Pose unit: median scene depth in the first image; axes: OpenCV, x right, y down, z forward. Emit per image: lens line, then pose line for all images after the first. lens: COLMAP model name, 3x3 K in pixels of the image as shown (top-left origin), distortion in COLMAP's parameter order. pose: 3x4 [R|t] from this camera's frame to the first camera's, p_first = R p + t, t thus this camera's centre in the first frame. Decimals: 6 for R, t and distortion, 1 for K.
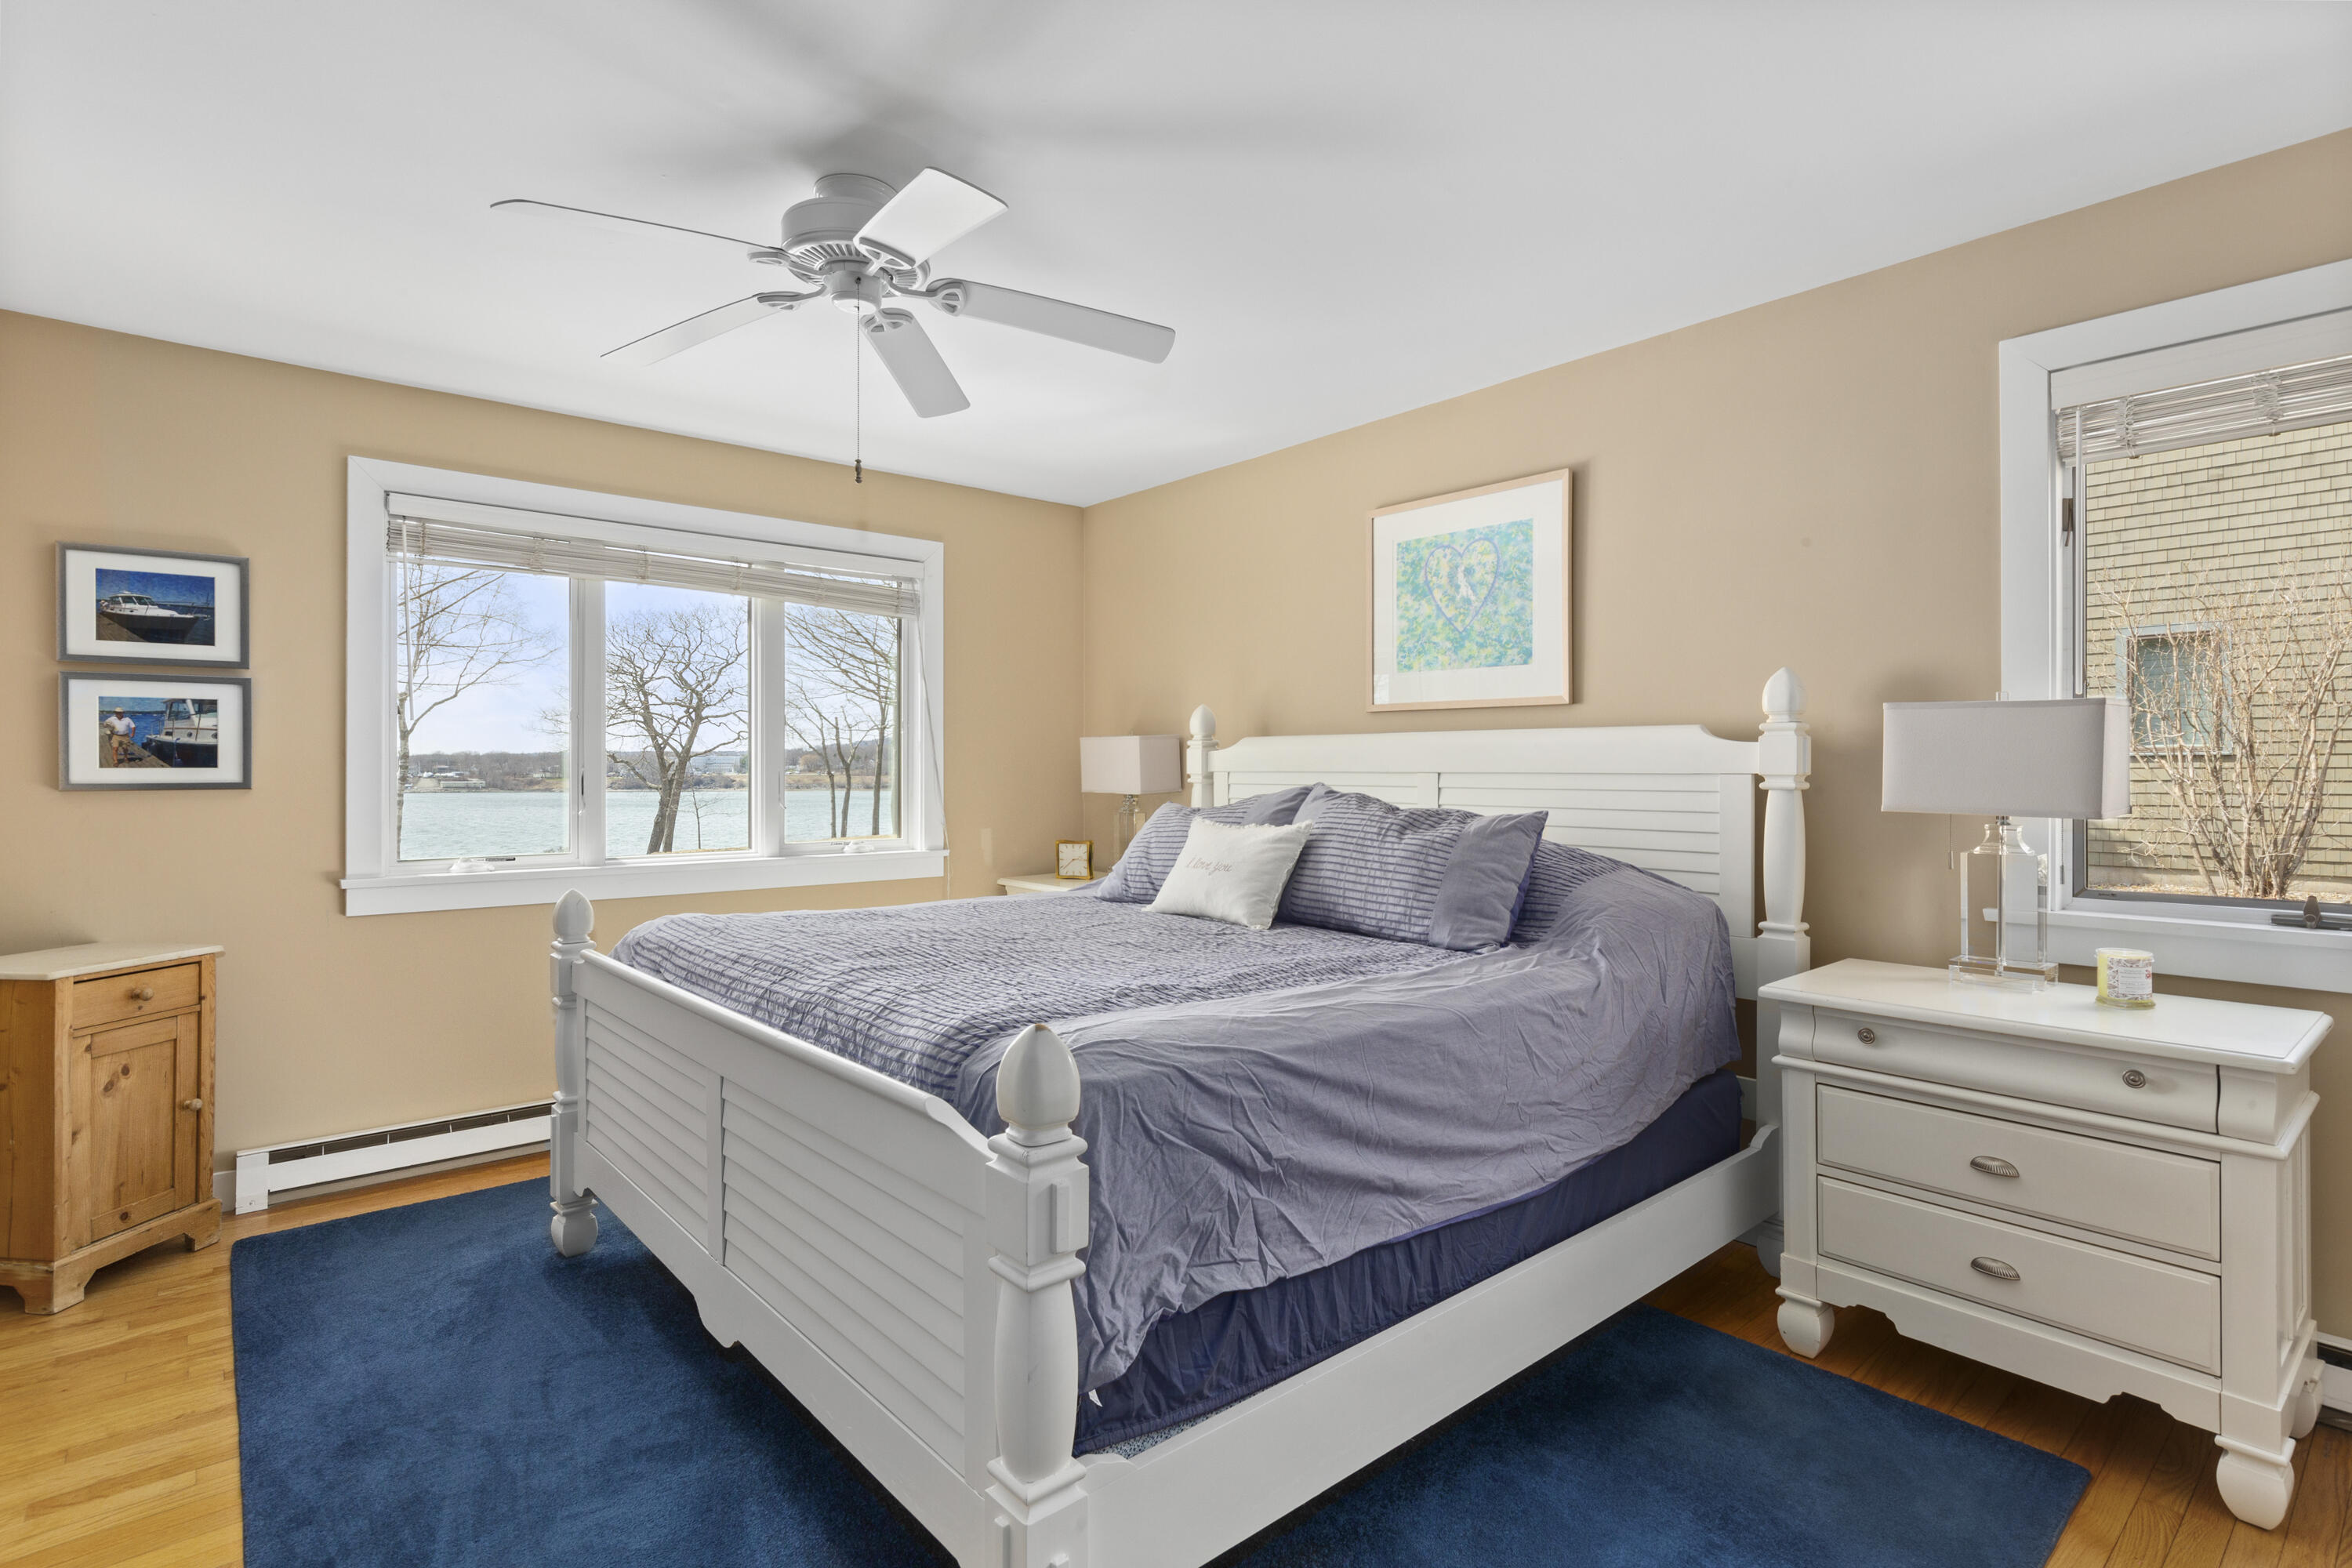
lens RADIAL K [[1146.0, 0, 1182.8], [0, 1146.0, 769.4], [0, 0, 1]] dist [-0.002356, -0.000578]
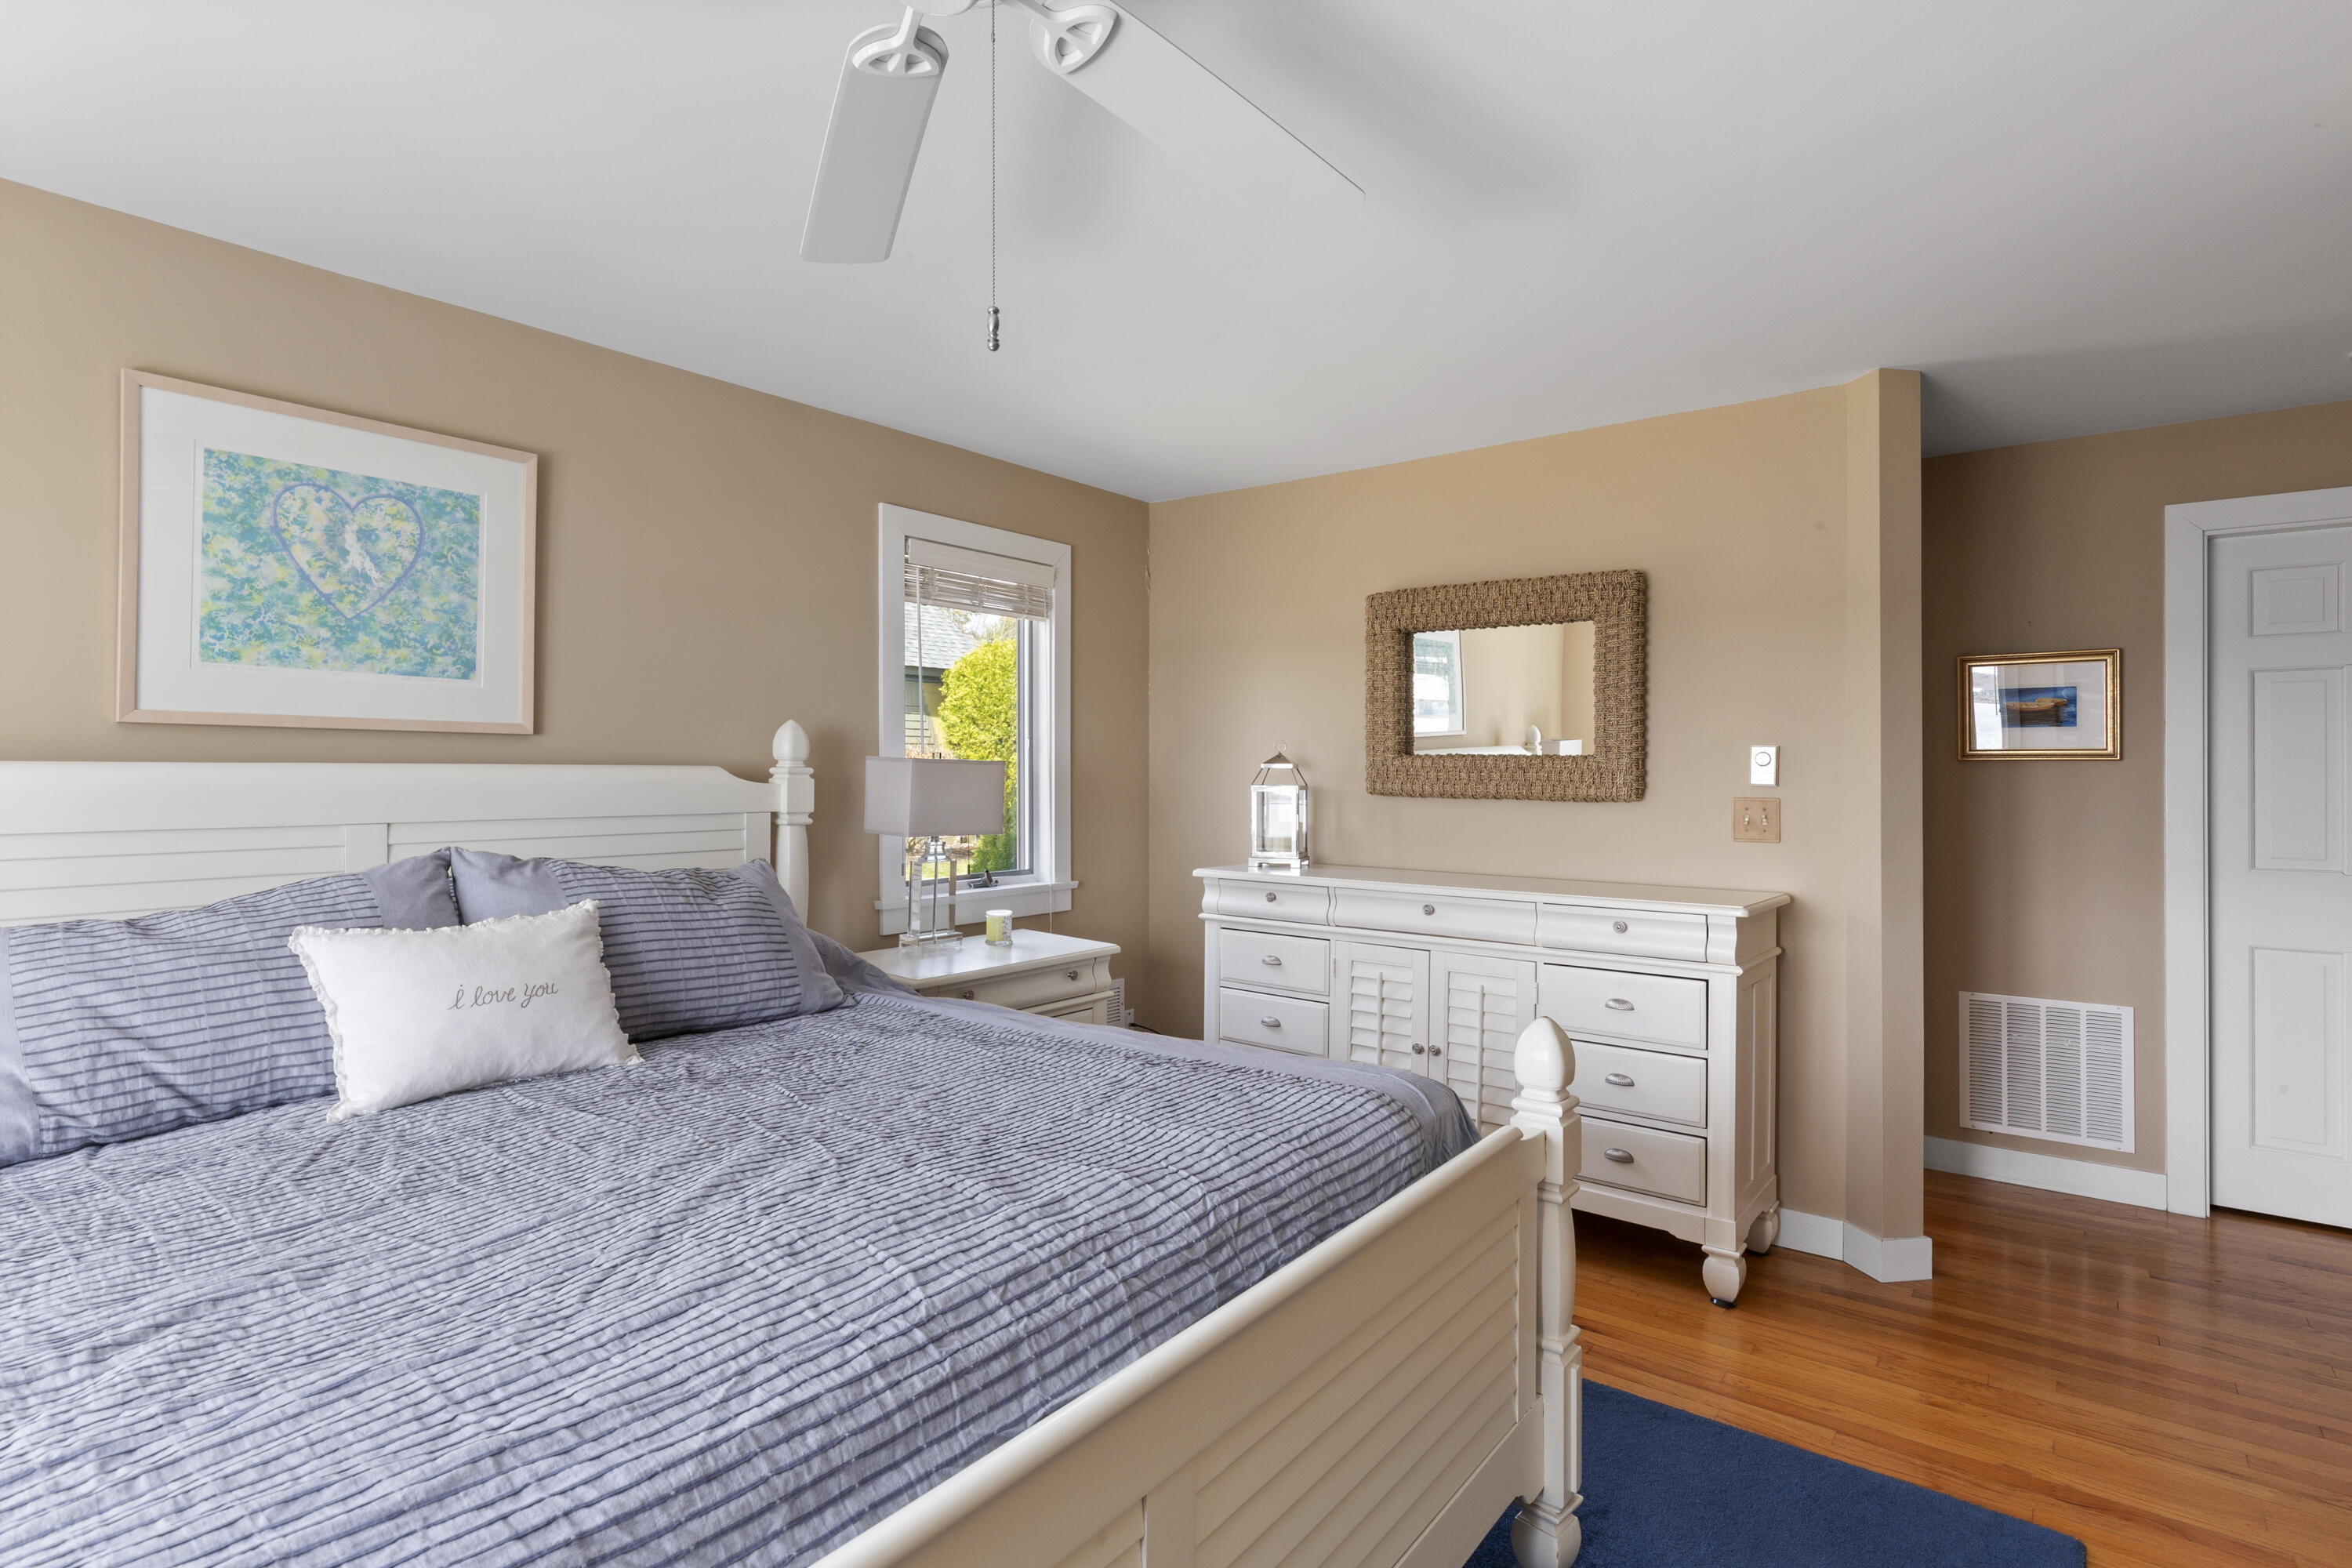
lens RADIAL K [[1146.0, 0, 1177.6], [0, 1146.0, 771.6], [0, 0, 1]] dist [-0.002356, -0.000578]
pose [[-0.198681, -0.004180, 0.980055, -0.551345], [-0.003236, 0.999988, 0.003609, -0.032580], [-0.980059, -0.002455, -0.198692, 0.667931]]
